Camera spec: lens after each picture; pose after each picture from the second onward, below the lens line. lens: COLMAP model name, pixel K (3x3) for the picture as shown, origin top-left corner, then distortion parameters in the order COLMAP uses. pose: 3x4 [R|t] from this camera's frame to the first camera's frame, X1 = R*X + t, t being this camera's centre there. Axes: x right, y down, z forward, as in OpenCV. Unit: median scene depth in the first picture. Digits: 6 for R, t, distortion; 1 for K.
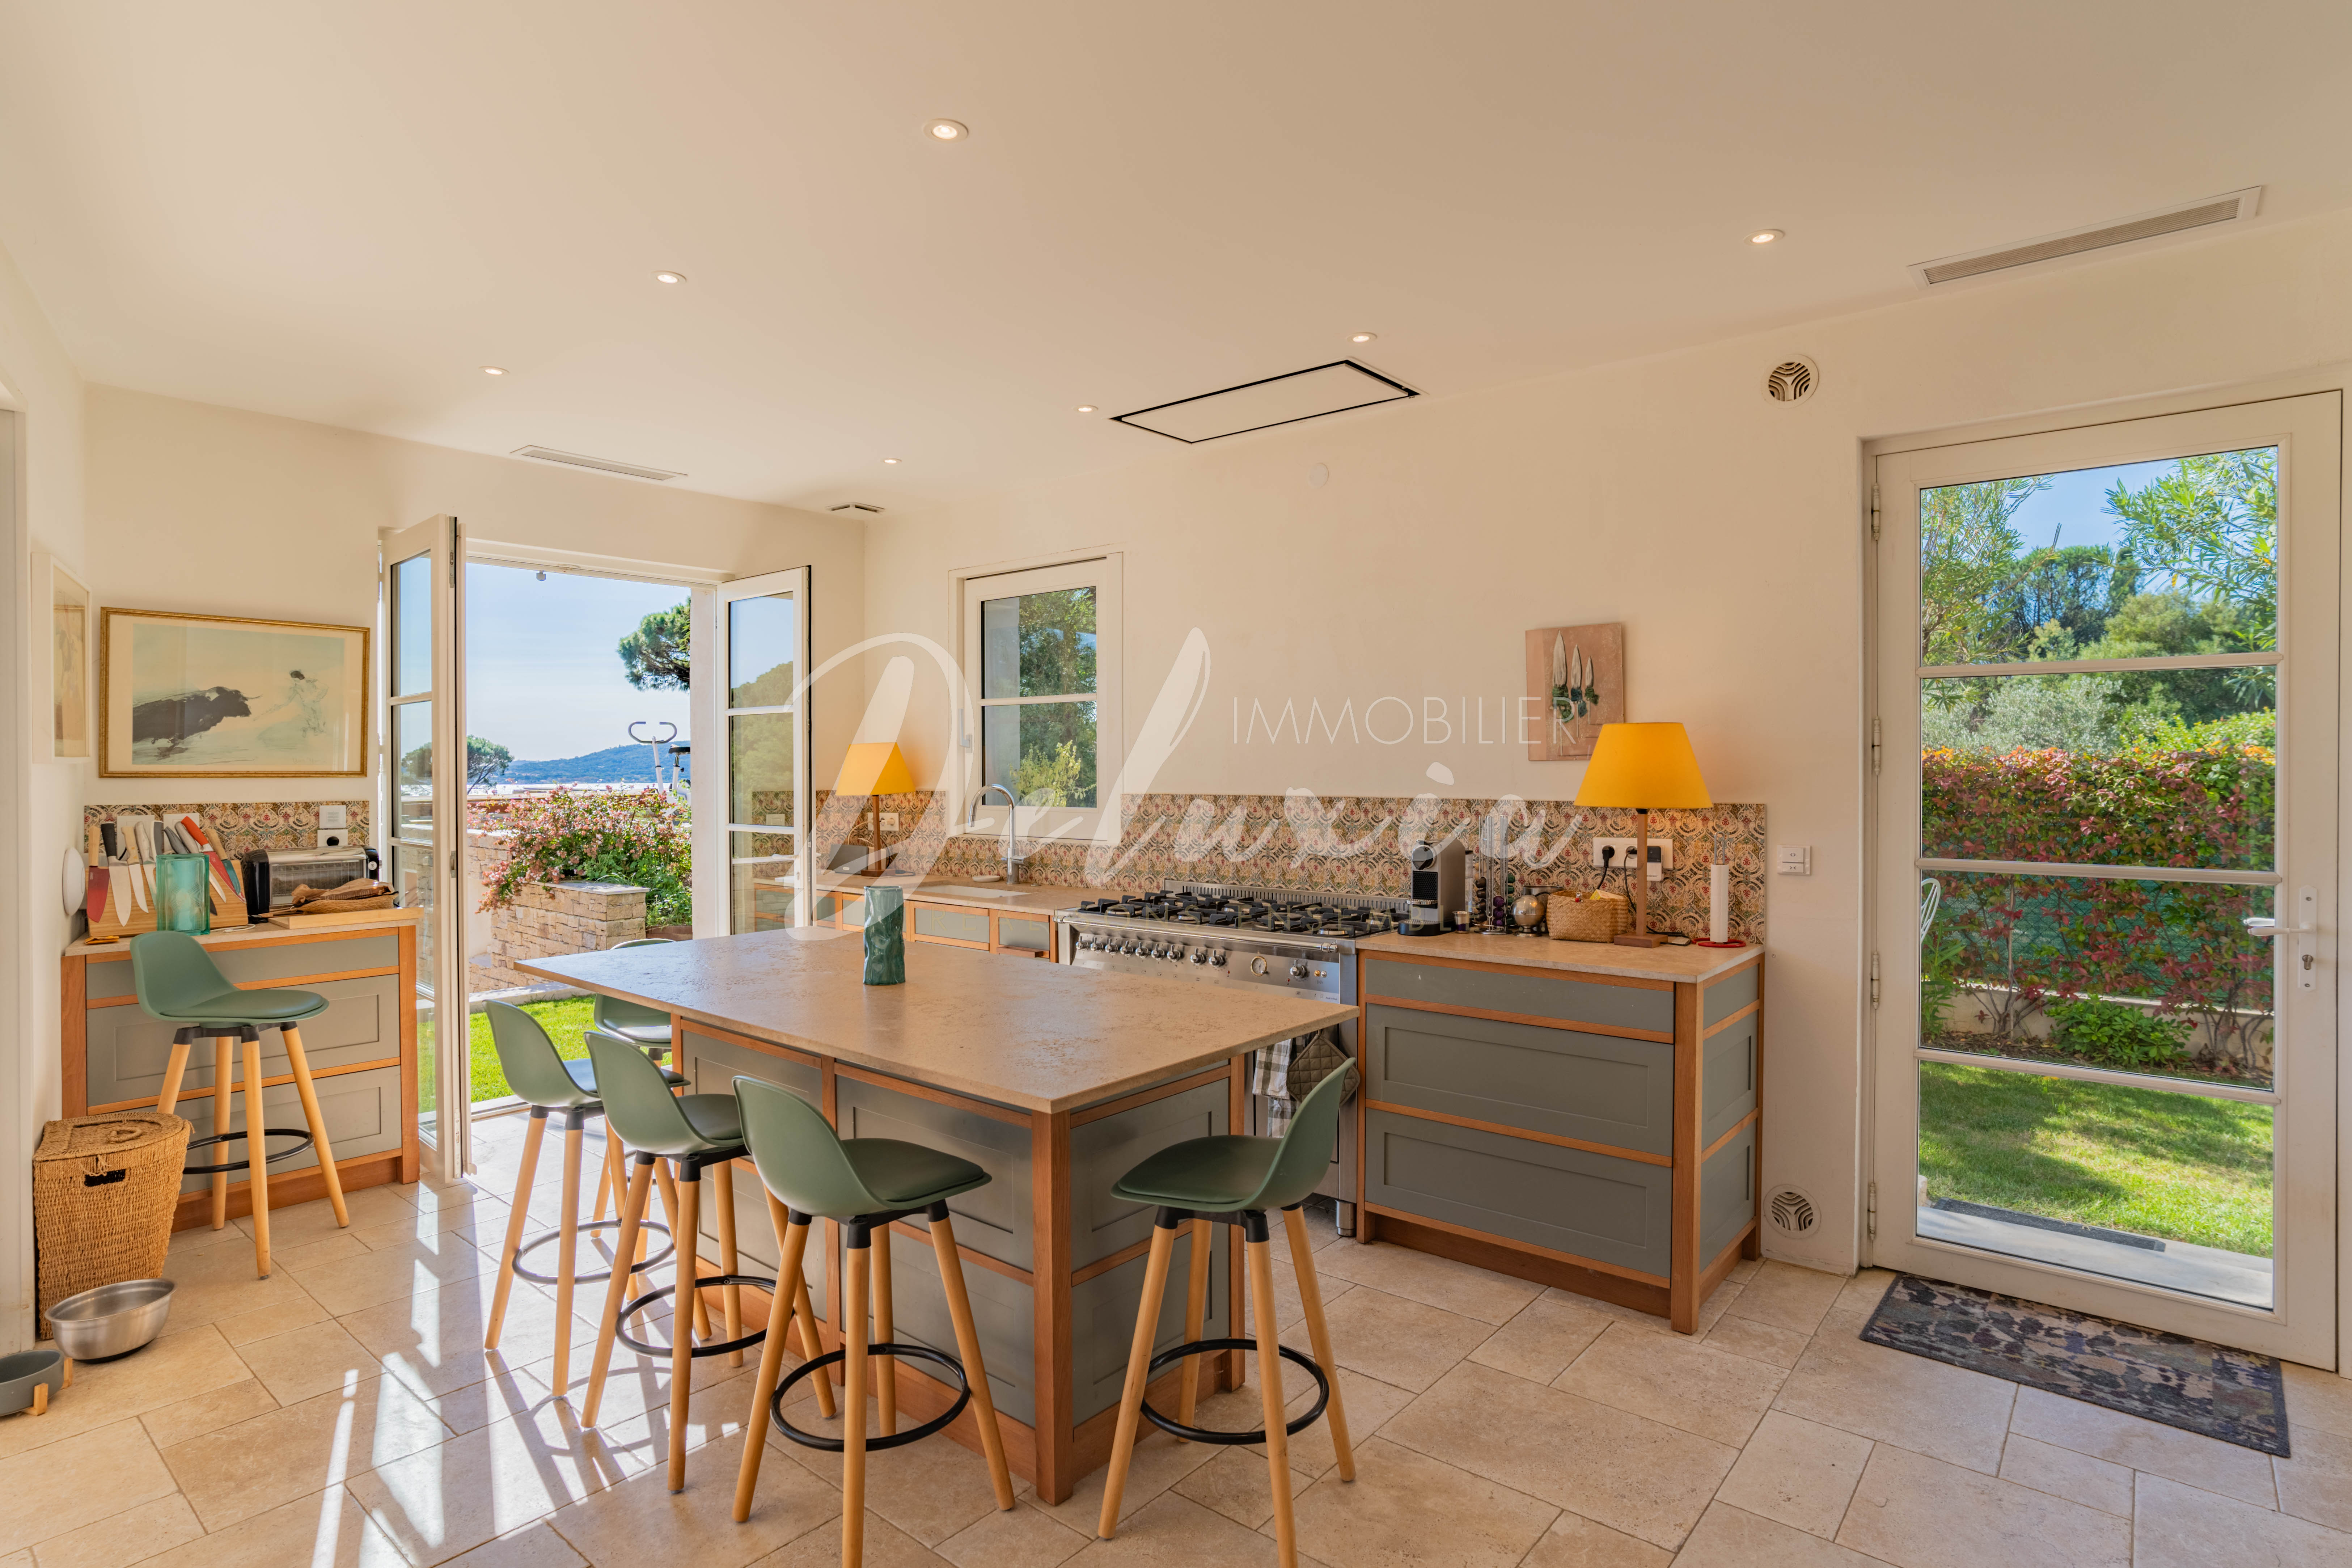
lens RADIAL K [[1214.2, 0, 1167.8], [0, 1214.2, 781.6], [0, 0, 1]] dist [-0.003518, -0.000241]
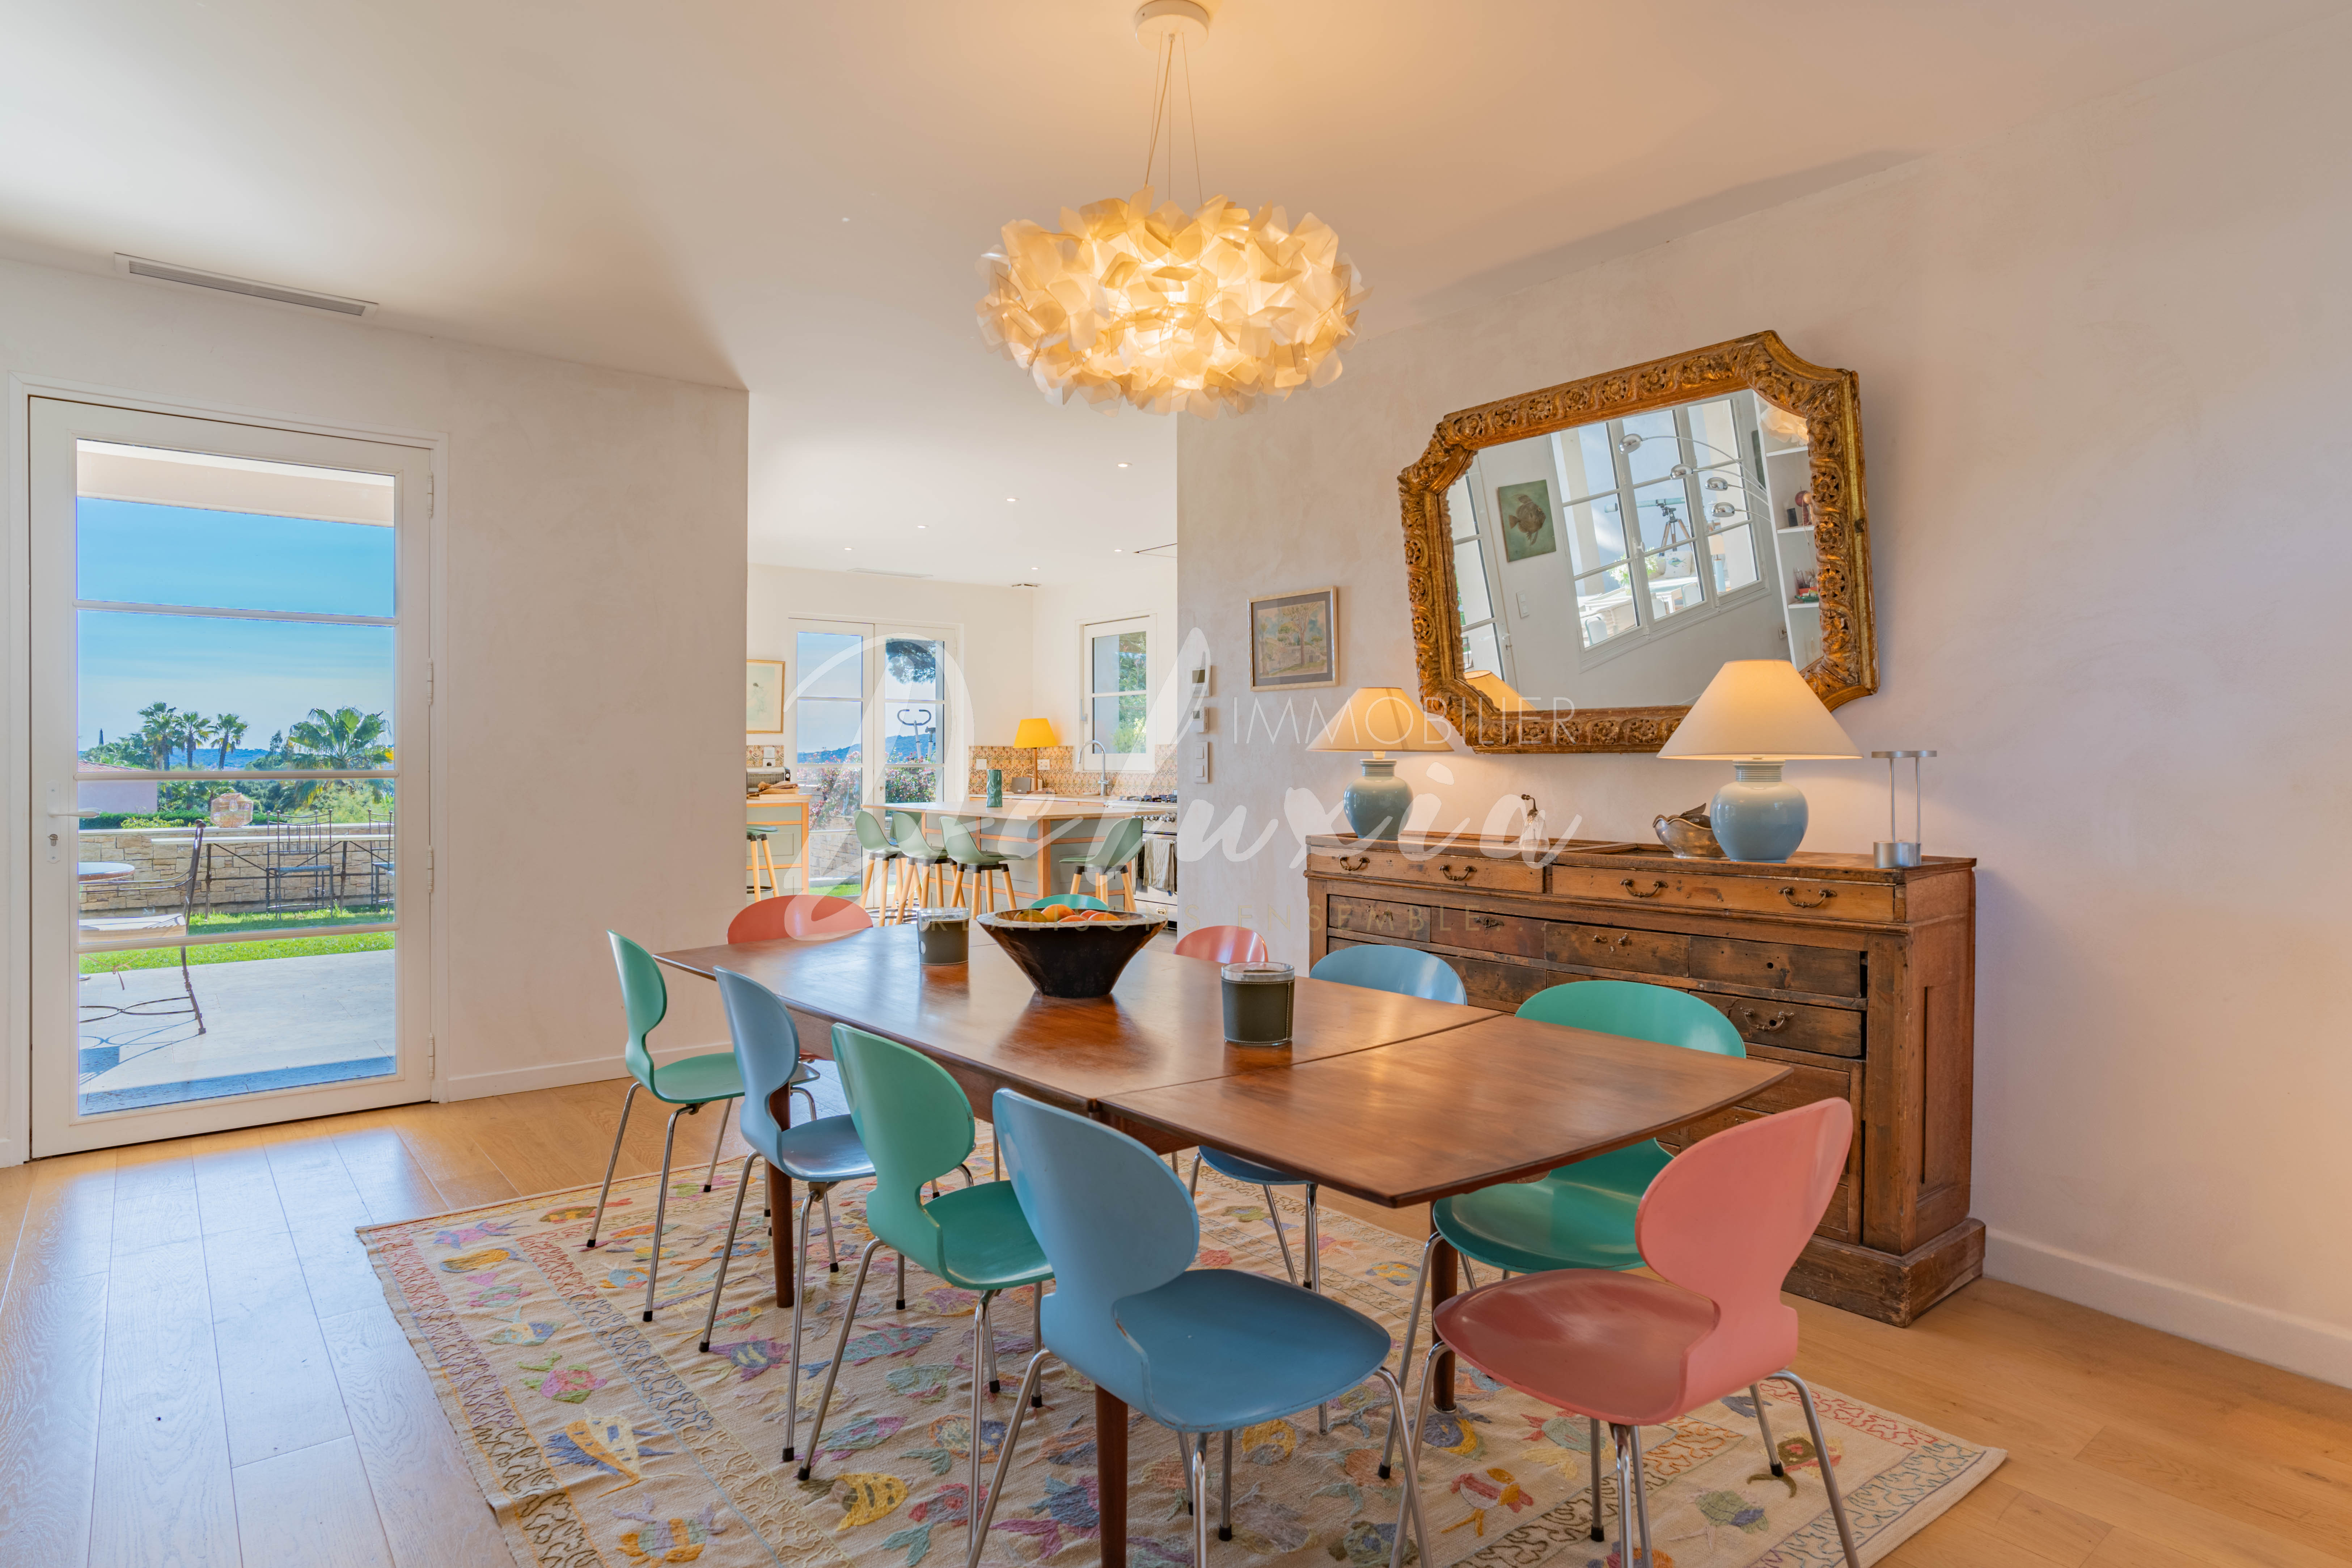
lens RADIAL K [[1327.5, 0, 1179.0], [0, 1327.5, 775.1], [0, 0, 1]] dist [0.001012, 0.000023]
pose [[0.979475, 0.008737, -0.201377, 0.441531], [-0.009142, 0.999958, -0.001083, 0.062817], [0.201359, 0.002902, 0.979513, -1.054284]]
